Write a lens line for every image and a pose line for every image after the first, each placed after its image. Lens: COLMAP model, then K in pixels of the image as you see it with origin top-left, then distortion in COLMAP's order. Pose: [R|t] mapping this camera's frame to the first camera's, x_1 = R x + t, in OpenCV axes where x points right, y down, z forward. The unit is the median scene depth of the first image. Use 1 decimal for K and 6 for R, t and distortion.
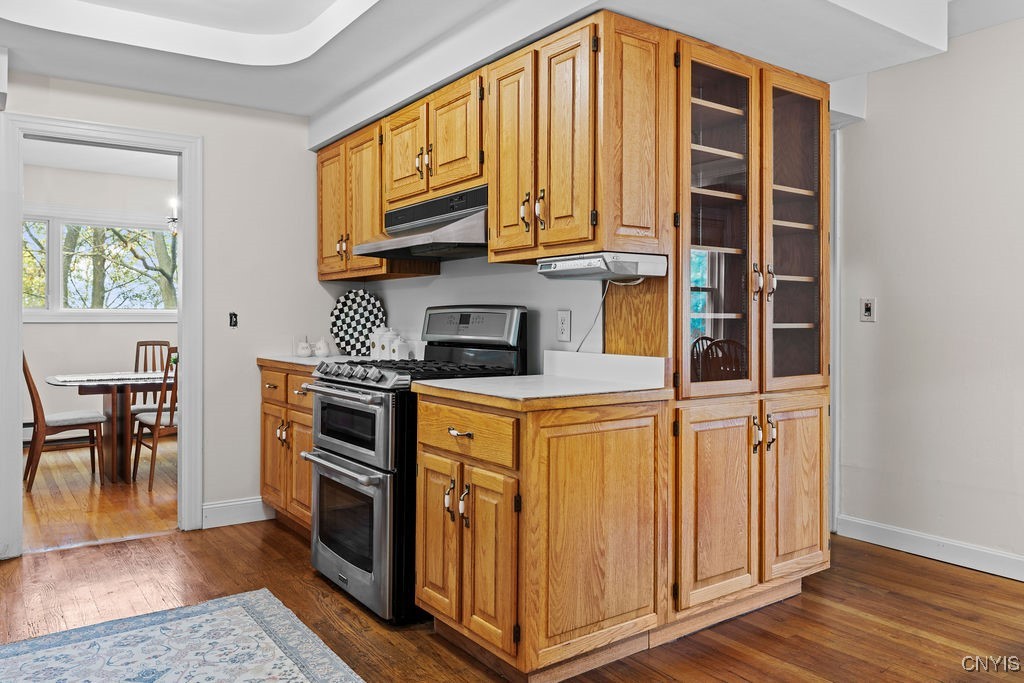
lens RADIAL K [[751.6, 0, 511.2], [0, 751.6, 315.6], [0, 0, 1]] dist [0.006794, -0.010221]
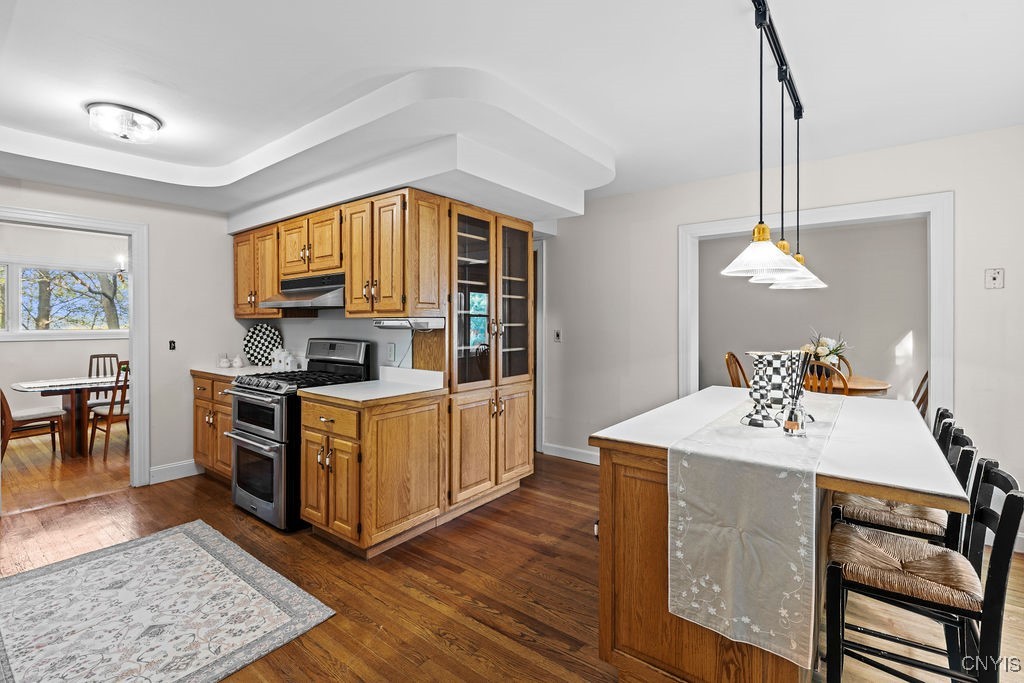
lens RADIAL K [[469.5, 0, 512.9], [0, 469.5, 322.4], [0, 0, 1]] dist [-0.000120, 0.001708]
pose [[0.959289, -0.004435, 0.282393, 0.035731], [0.002522, 0.999971, 0.007139, -0.068635], [-0.282417, -0.006137, 0.959272, -0.159140]]
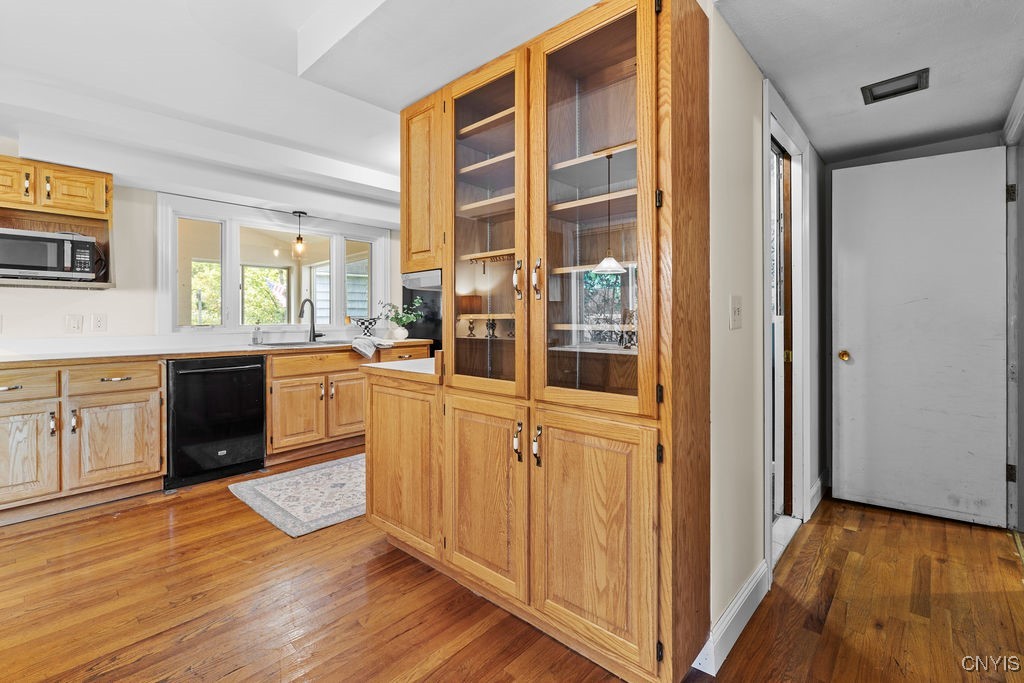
lens RADIAL K [[448.7, 0, 512.9], [0, 448.7, 321.9], [0, 0, 1]] dist [0.000988, 0.000033]
pose [[0.206188, -0.002047, -0.978510, 0.871959], [0.004567, 0.999989, -0.001130, 0.007934], [0.978502, -0.004236, 0.206195, 0.871285]]
